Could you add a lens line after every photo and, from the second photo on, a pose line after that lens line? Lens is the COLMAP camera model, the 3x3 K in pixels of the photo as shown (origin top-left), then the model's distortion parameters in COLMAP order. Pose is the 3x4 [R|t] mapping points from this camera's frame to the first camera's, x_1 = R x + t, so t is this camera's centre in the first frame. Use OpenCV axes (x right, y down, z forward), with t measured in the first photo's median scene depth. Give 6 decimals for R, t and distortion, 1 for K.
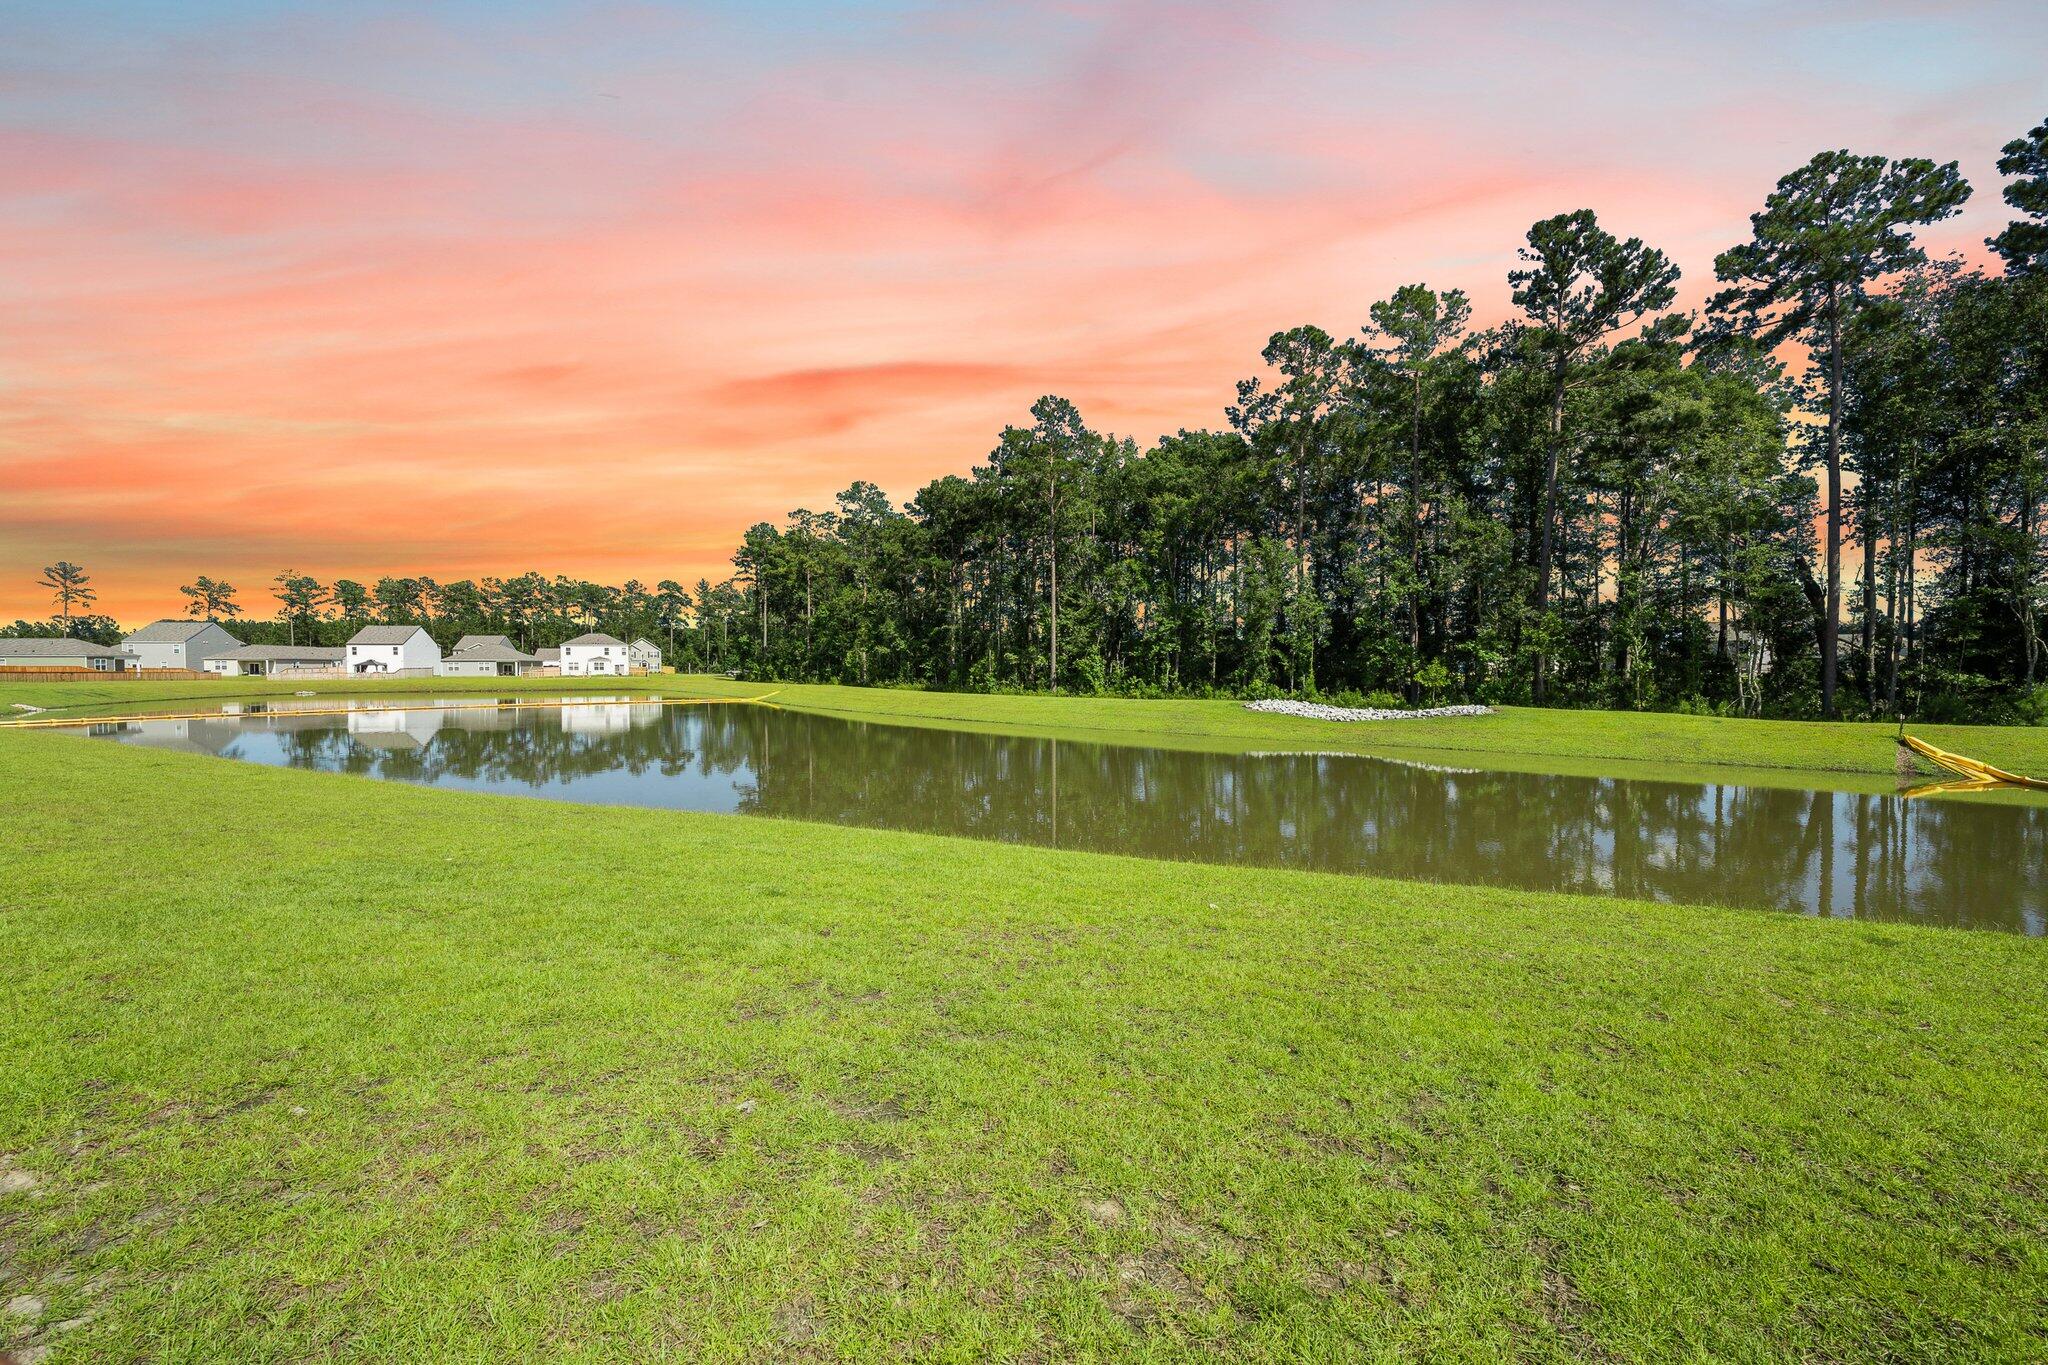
lens RADIAL K [[831.9, 0, 1003.7], [0, 831.9, 693.5], [0, 0, 1]] dist [0.000915, 0.000091]
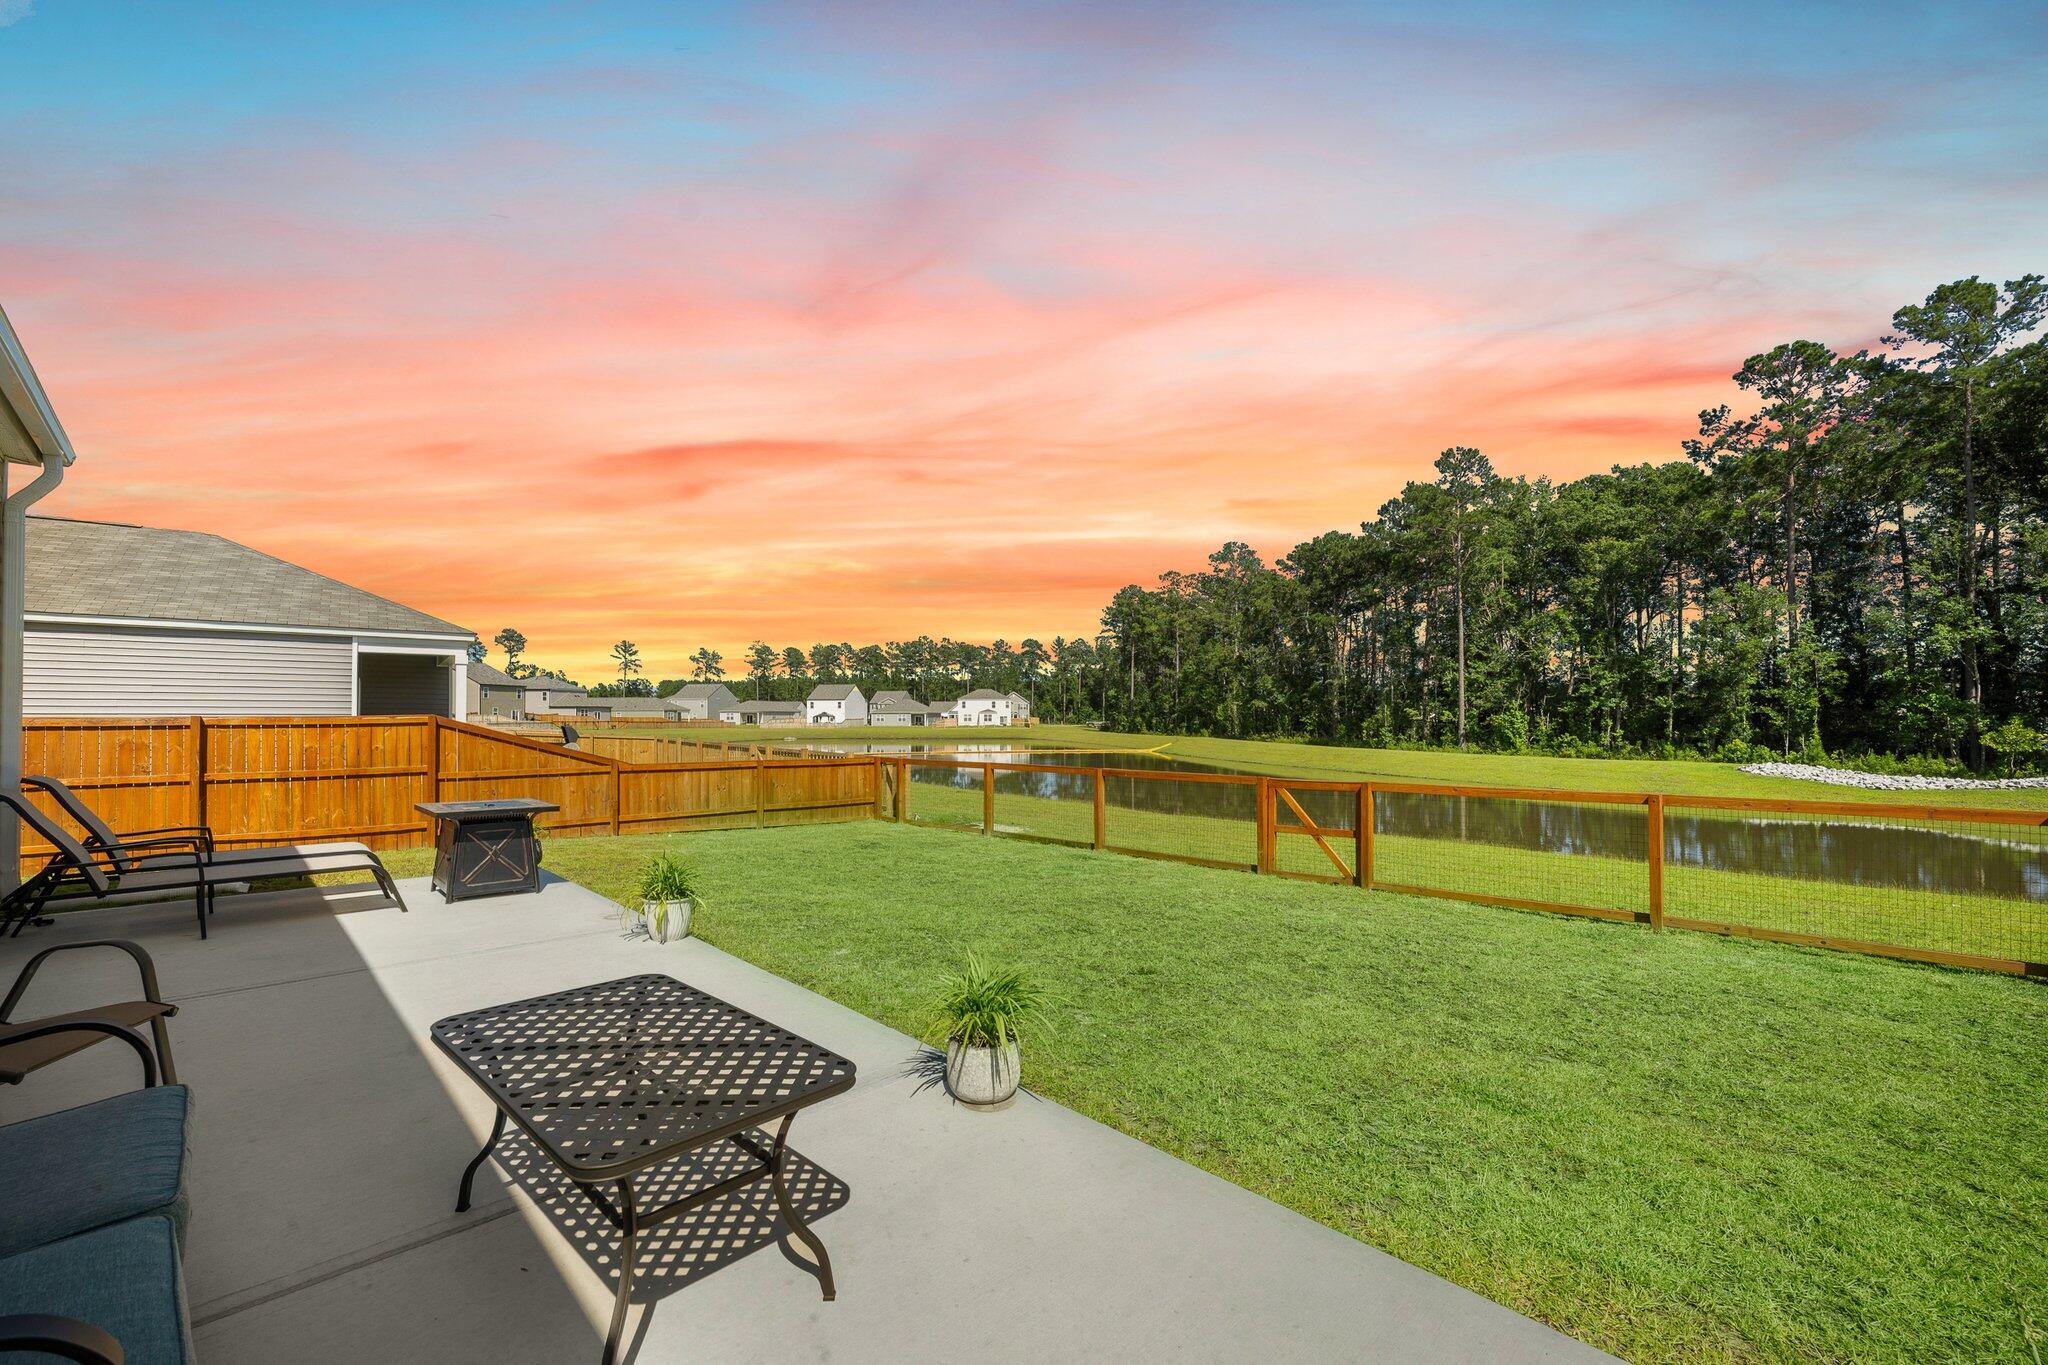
lens RADIAL K [[831.9, 0, 1018.7], [0, 831.9, 703.9], [0, 0, 1]] dist [0.000915, 0.000091]
pose [[0.928945, -0.003536, -0.370201, -0.069258], [-0.014157, 0.998884, -0.045066, -0.003045], [0.369947, 0.047105, 0.927858, -0.100661]]
